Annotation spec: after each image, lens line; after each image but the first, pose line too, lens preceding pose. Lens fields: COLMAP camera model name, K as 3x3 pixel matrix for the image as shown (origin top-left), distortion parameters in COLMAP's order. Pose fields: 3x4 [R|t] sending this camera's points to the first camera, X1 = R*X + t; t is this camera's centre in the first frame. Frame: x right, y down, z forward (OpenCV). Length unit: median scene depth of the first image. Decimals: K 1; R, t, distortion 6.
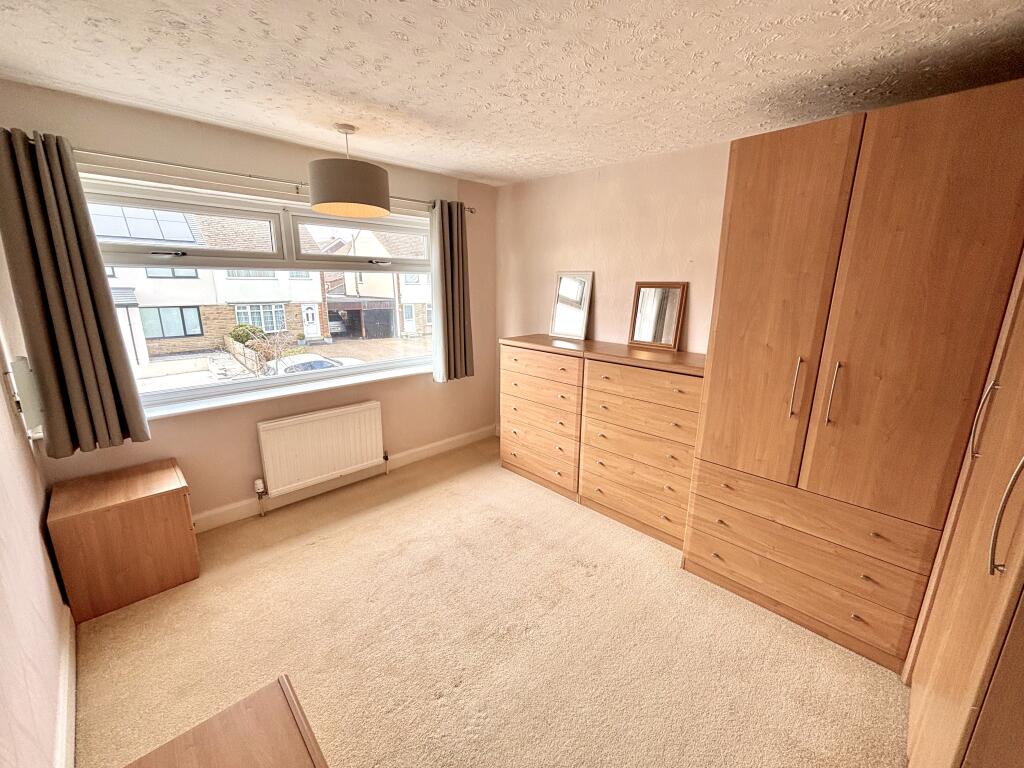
lens RADIAL K [[413.1, 0, 516.4], [0, 413.1, 385.2], [0, 0, 1]] dist [0.000443, 0.000099]
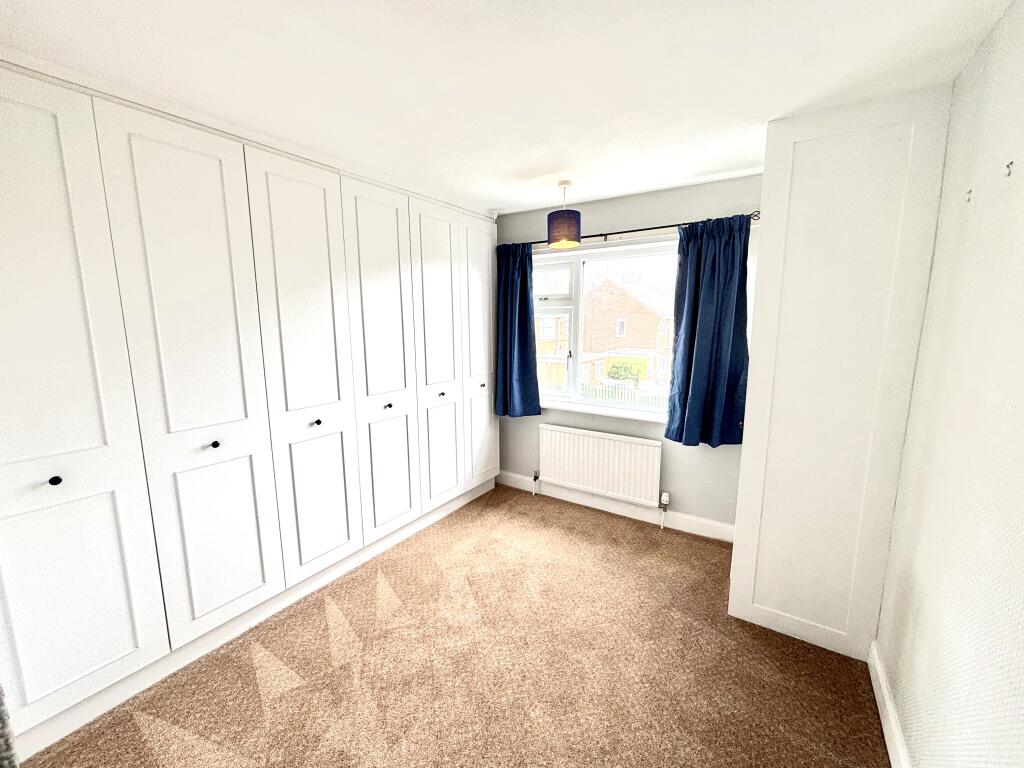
lens RADIAL K [[413.1, 0, 516.4], [0, 413.1, 385.2], [0, 0, 1]] dist [0.000443, 0.000099]
pose [[0.255715, 0.145895, -0.955680, 0.606122], [-0.217154, 0.971954, 0.090275, -0.130383], [0.942048, 0.184445, 0.280225, 0.549672]]
